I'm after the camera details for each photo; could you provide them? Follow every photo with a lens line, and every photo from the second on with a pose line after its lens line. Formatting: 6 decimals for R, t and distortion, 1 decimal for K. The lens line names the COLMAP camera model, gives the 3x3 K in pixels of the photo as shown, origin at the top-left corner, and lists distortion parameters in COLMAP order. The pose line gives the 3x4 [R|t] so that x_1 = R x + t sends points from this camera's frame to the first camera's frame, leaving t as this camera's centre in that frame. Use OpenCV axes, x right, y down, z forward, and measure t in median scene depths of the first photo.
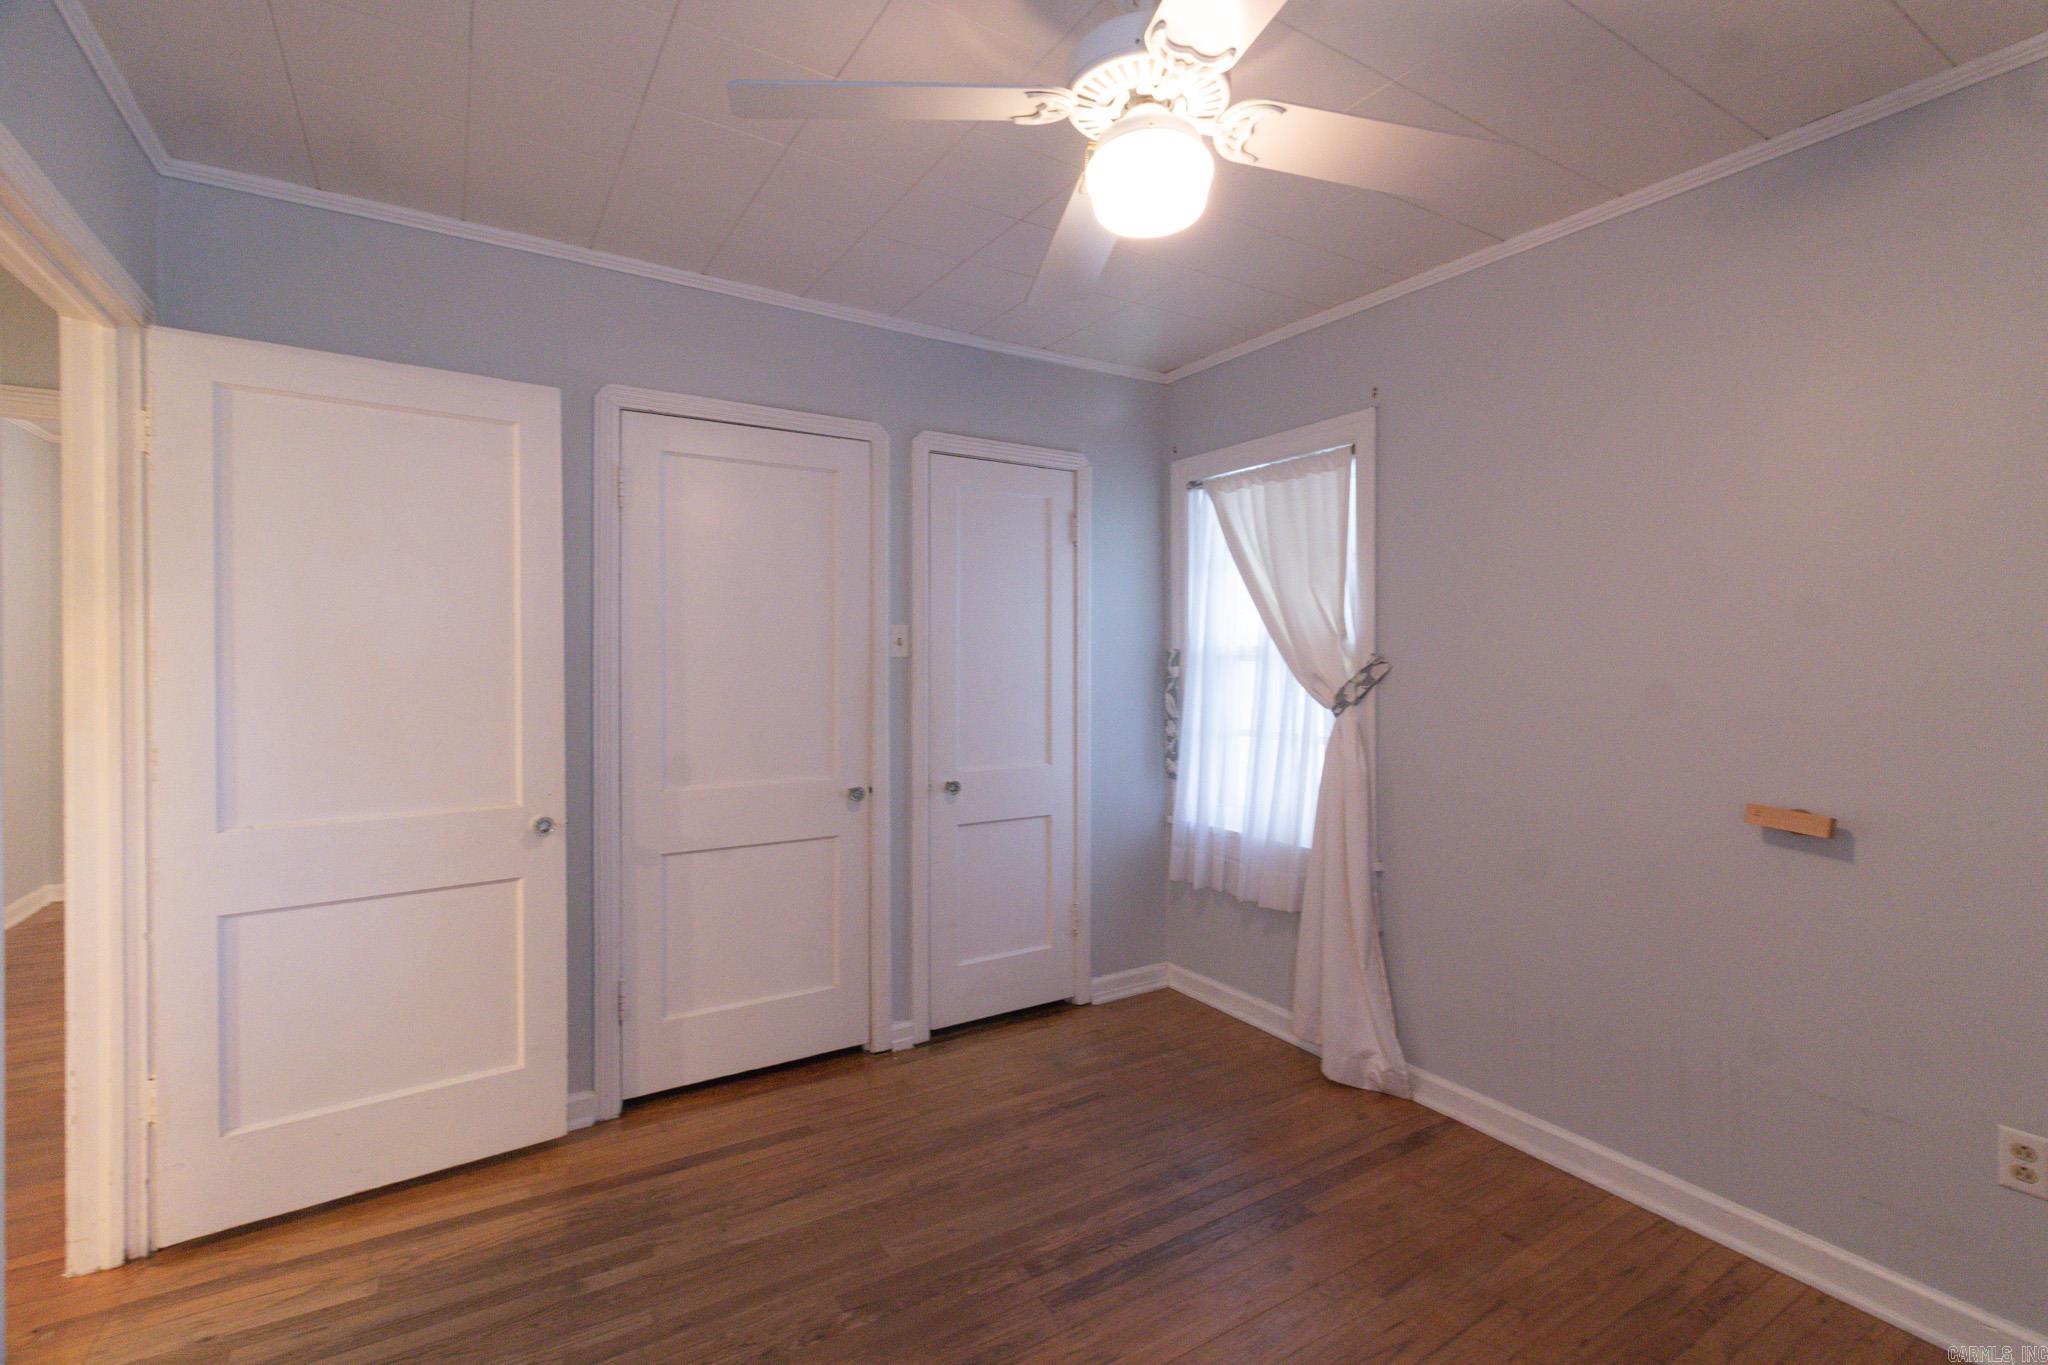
lens RADIAL K [[930.2, 0, 1053.6], [0, 930.2, 659.9], [0, 0, 1]] dist [-0.002125, -0.000256]
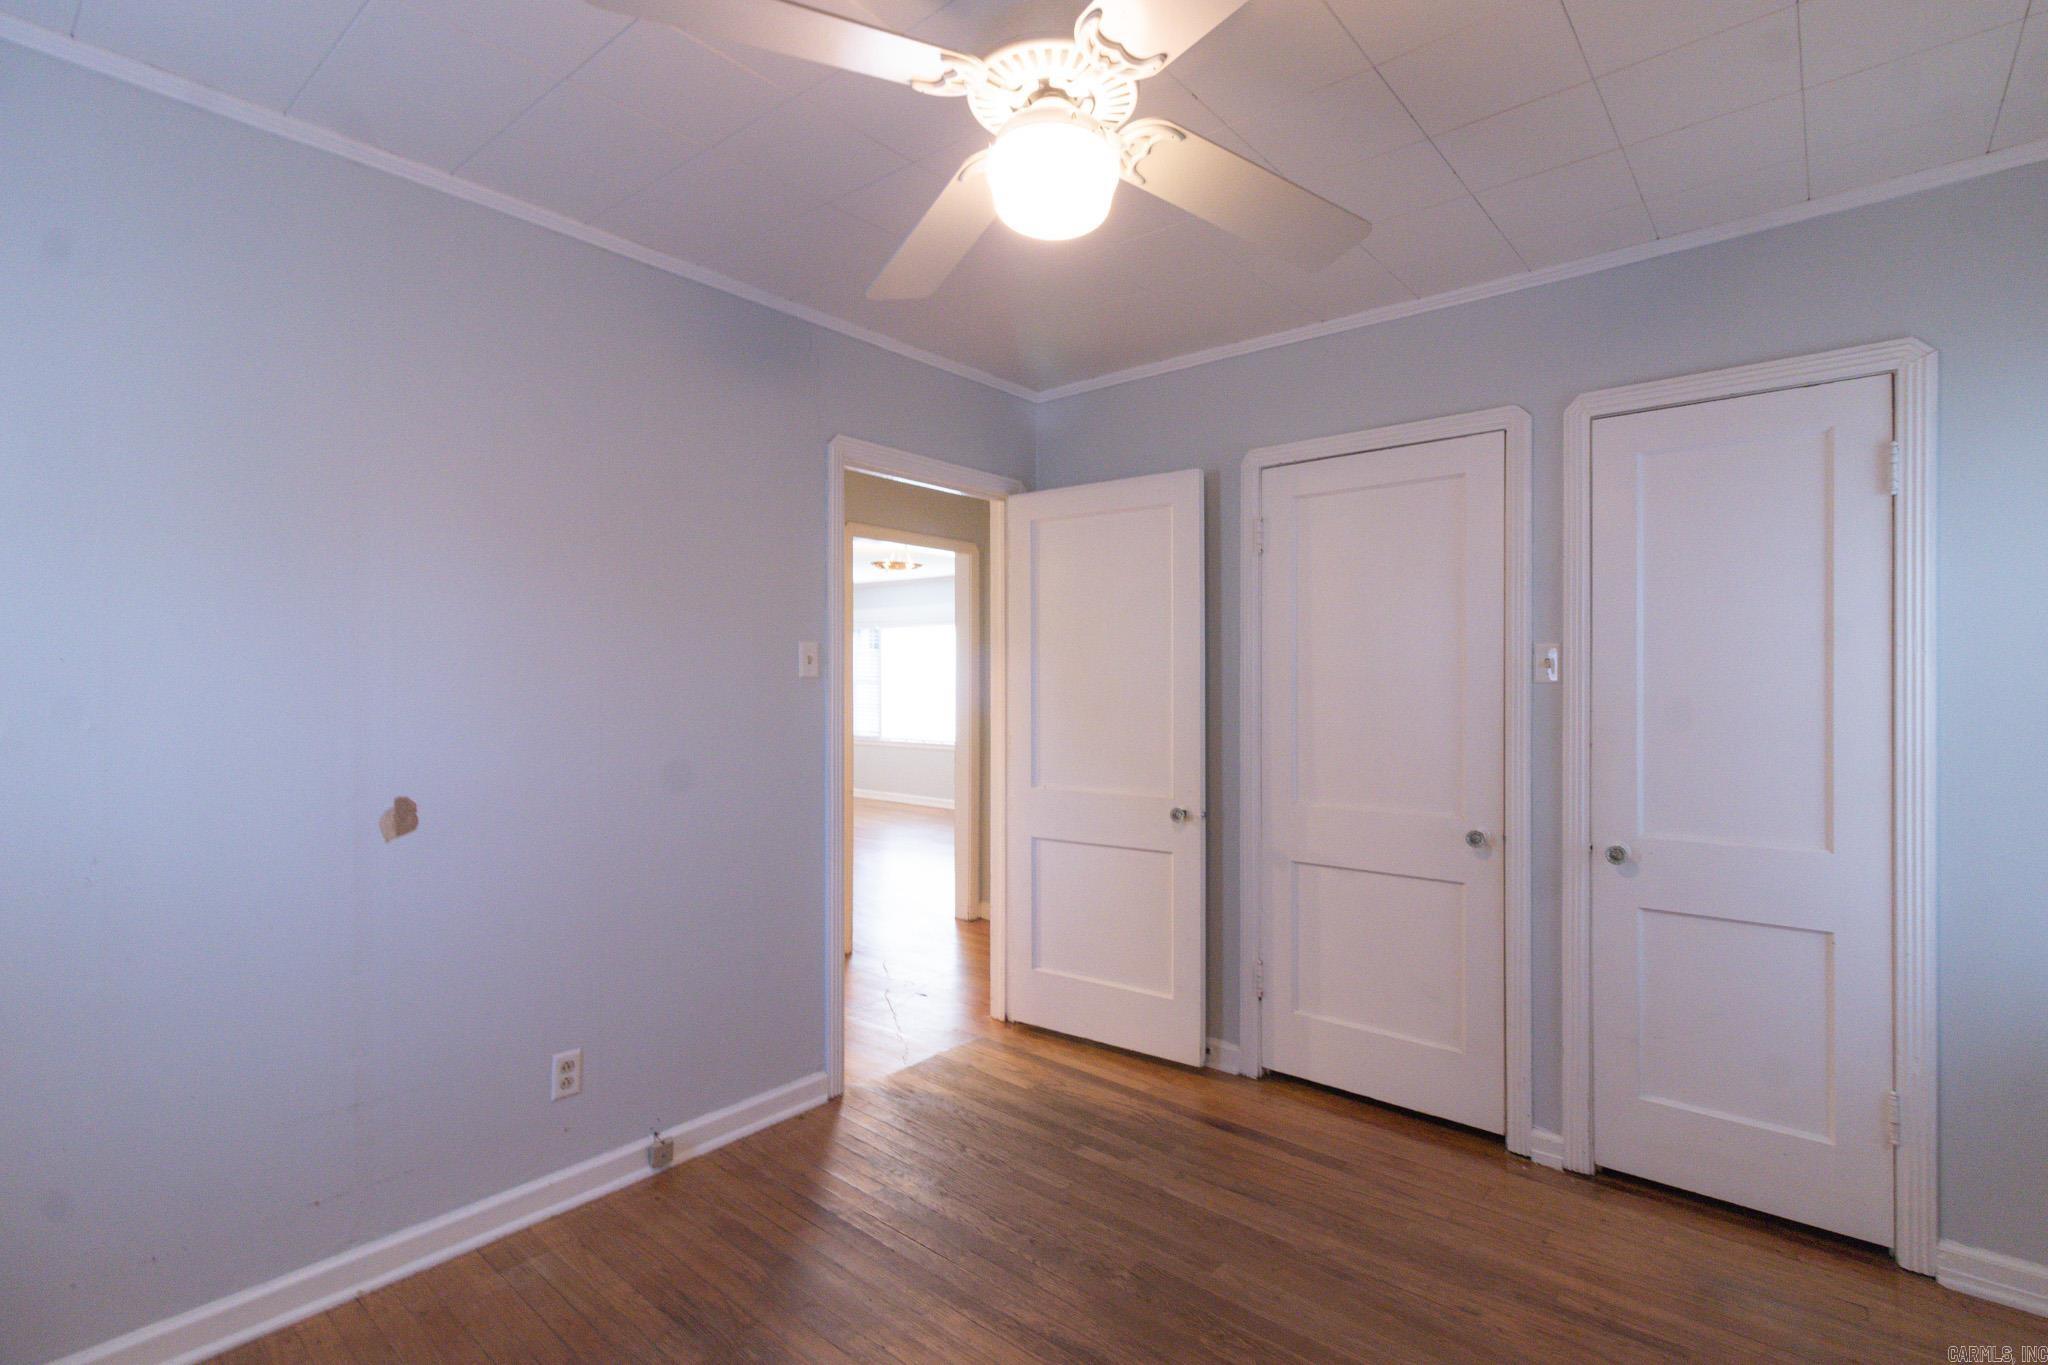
lens RADIAL K [[972.8, 0, 1090.2], [0, 972.8, 680.1], [0, 0, 1]] dist [0.002333, 0.000577]
pose [[0.307392, -0.004459, -0.951572, 0.556469], [-0.000144, 0.999989, -0.004733, -0.000741], [0.951583, 0.001592, 0.307388, 0.380040]]
